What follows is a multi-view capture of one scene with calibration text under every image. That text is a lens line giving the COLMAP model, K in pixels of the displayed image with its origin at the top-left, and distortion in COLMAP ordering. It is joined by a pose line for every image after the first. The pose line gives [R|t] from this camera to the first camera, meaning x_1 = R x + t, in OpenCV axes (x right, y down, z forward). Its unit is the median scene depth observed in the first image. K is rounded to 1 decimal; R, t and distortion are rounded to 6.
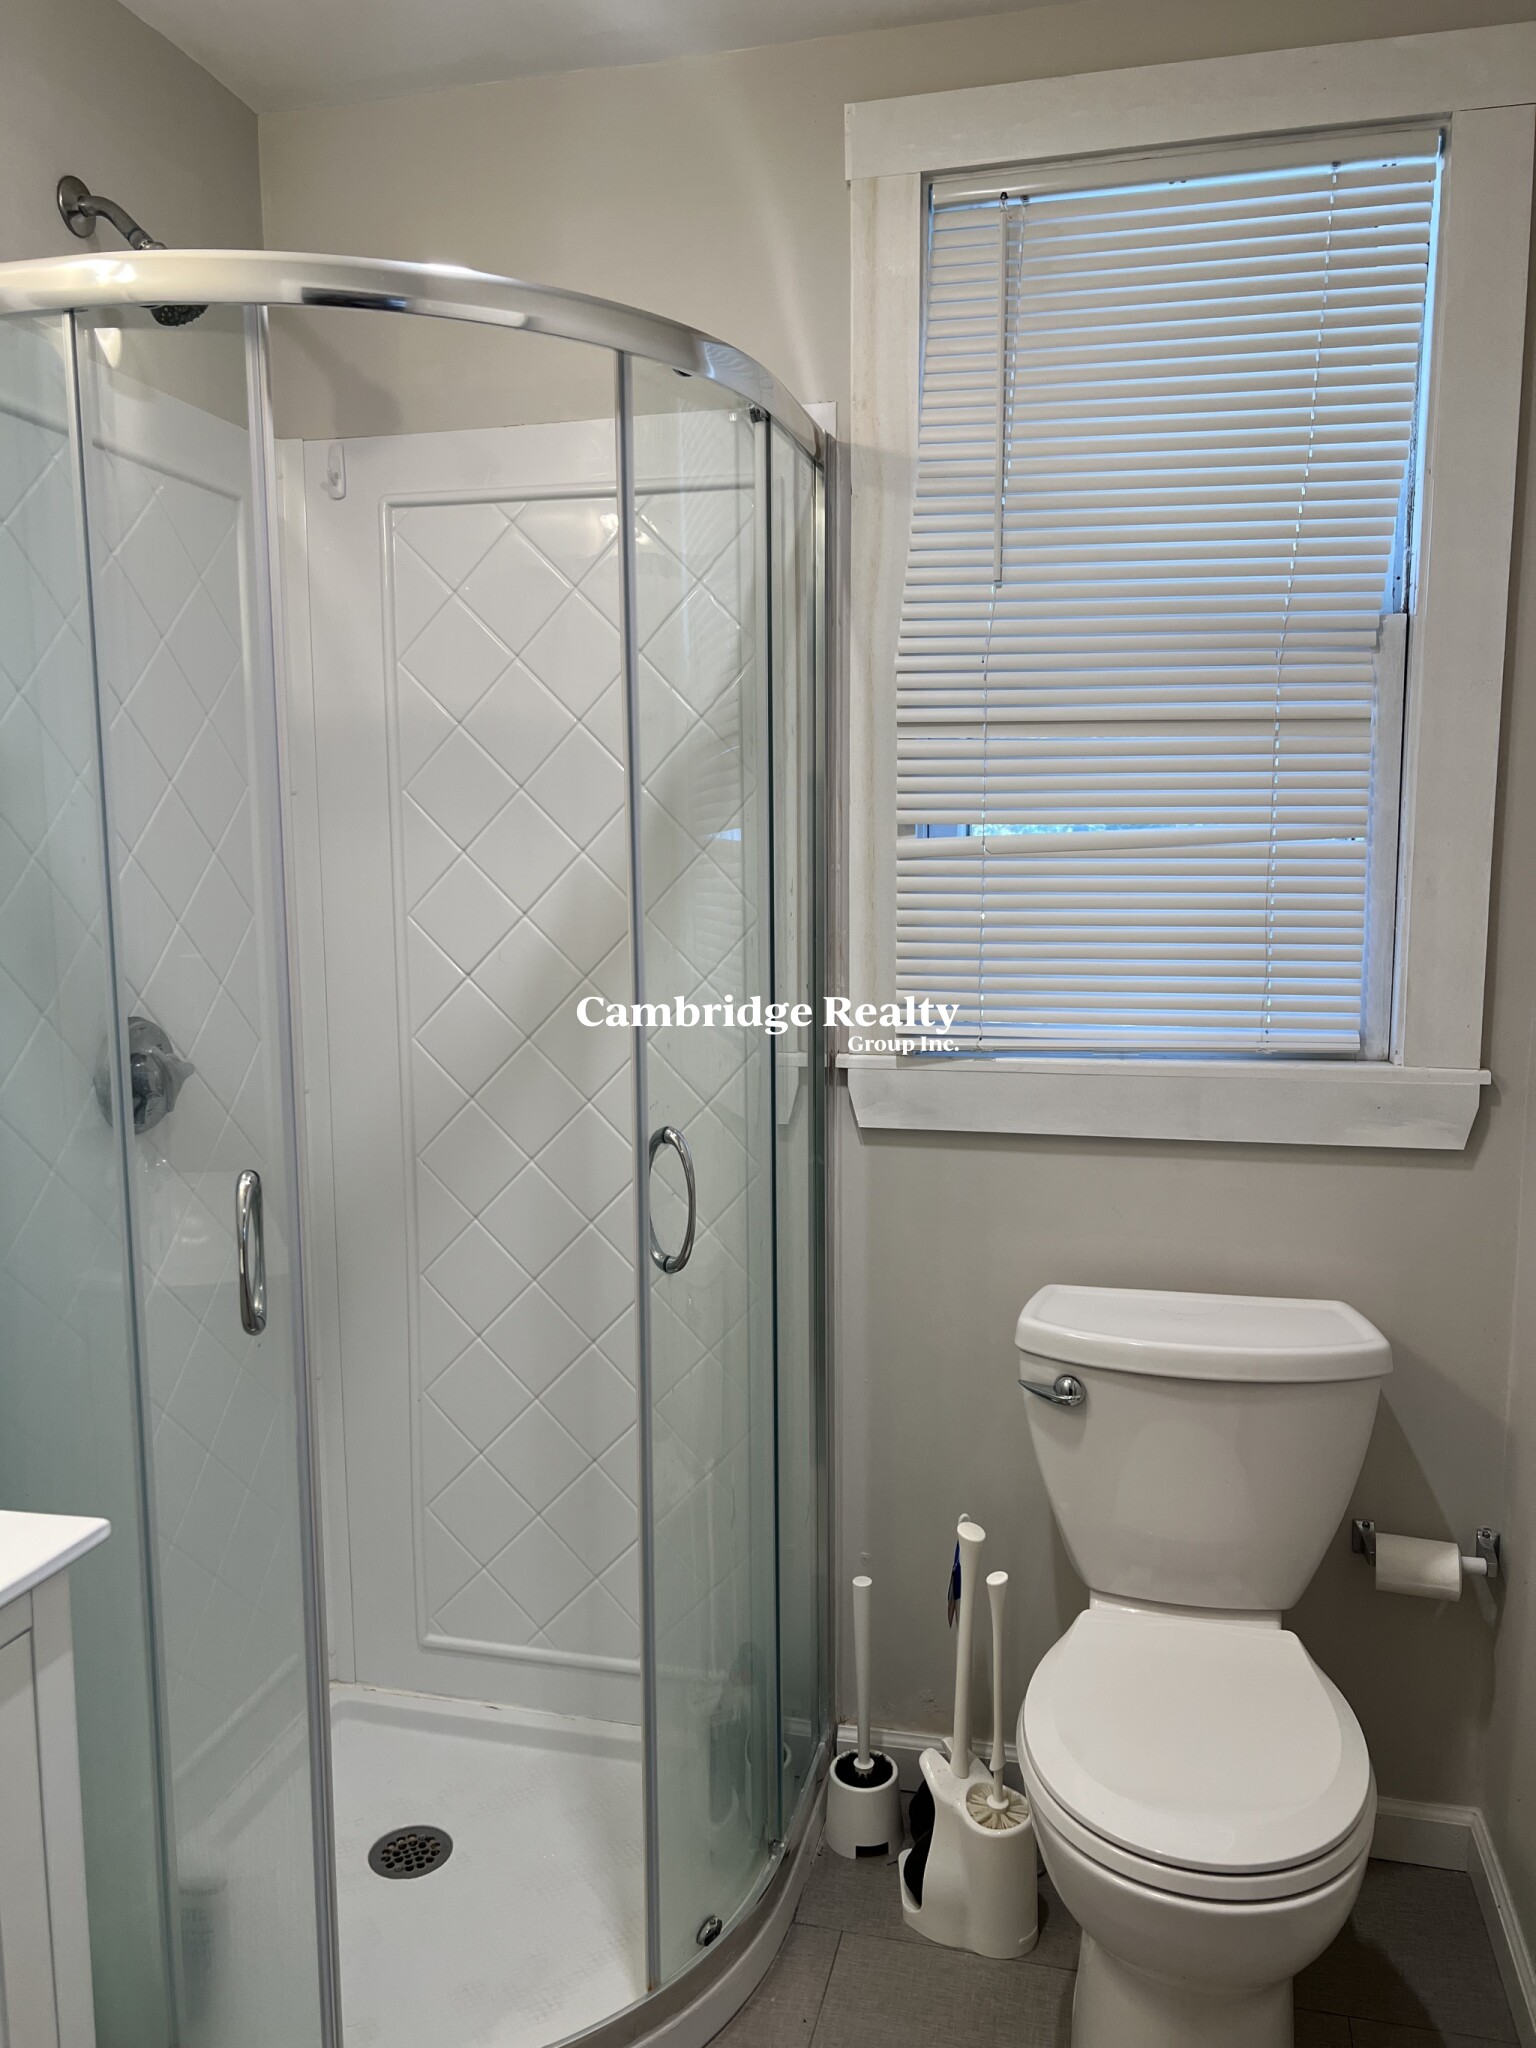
lens RADIAL K [[1516.1, 0, 768.0], [0, 1516.1, 1024.0], [0, 0, 1]] dist [0.035861, -0.037051]
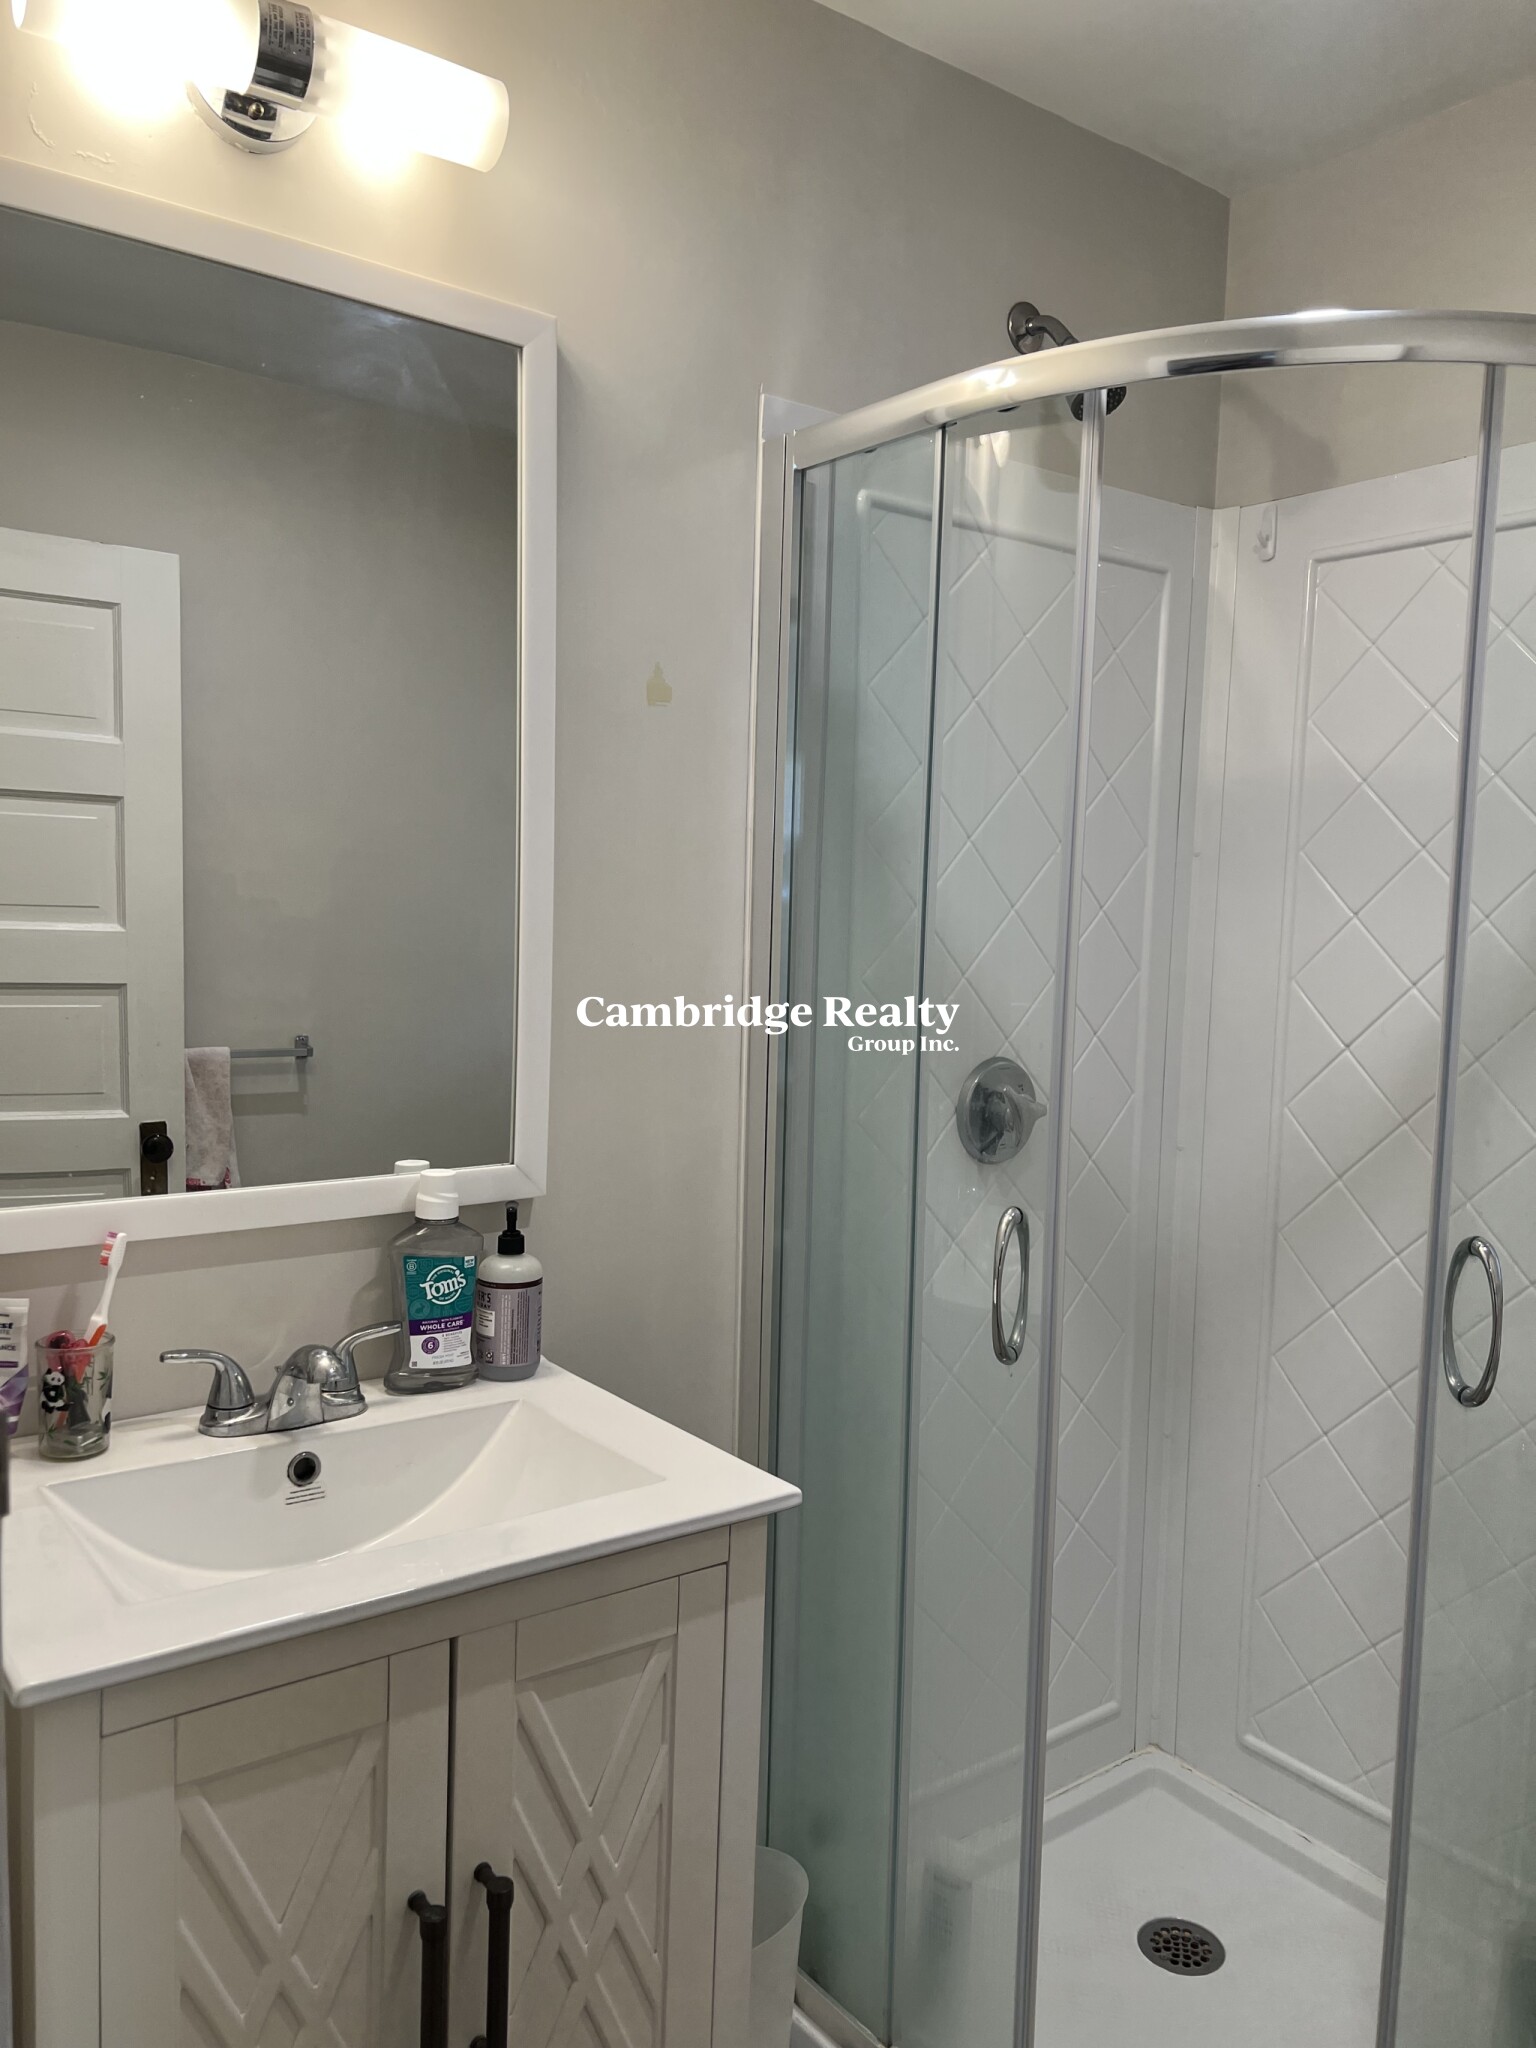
lens RADIAL K [[1516.1, 0, 768.0], [0, 1516.1, 1024.0], [0, 0, 1]] dist [0.035861, -0.037051]
pose [[0.777410, 0.079037, -0.624009, 0.150855], [-0.104928, 0.994468, -0.004762, -0.006262], [0.620181, 0.069178, 0.781402, 0.056110]]
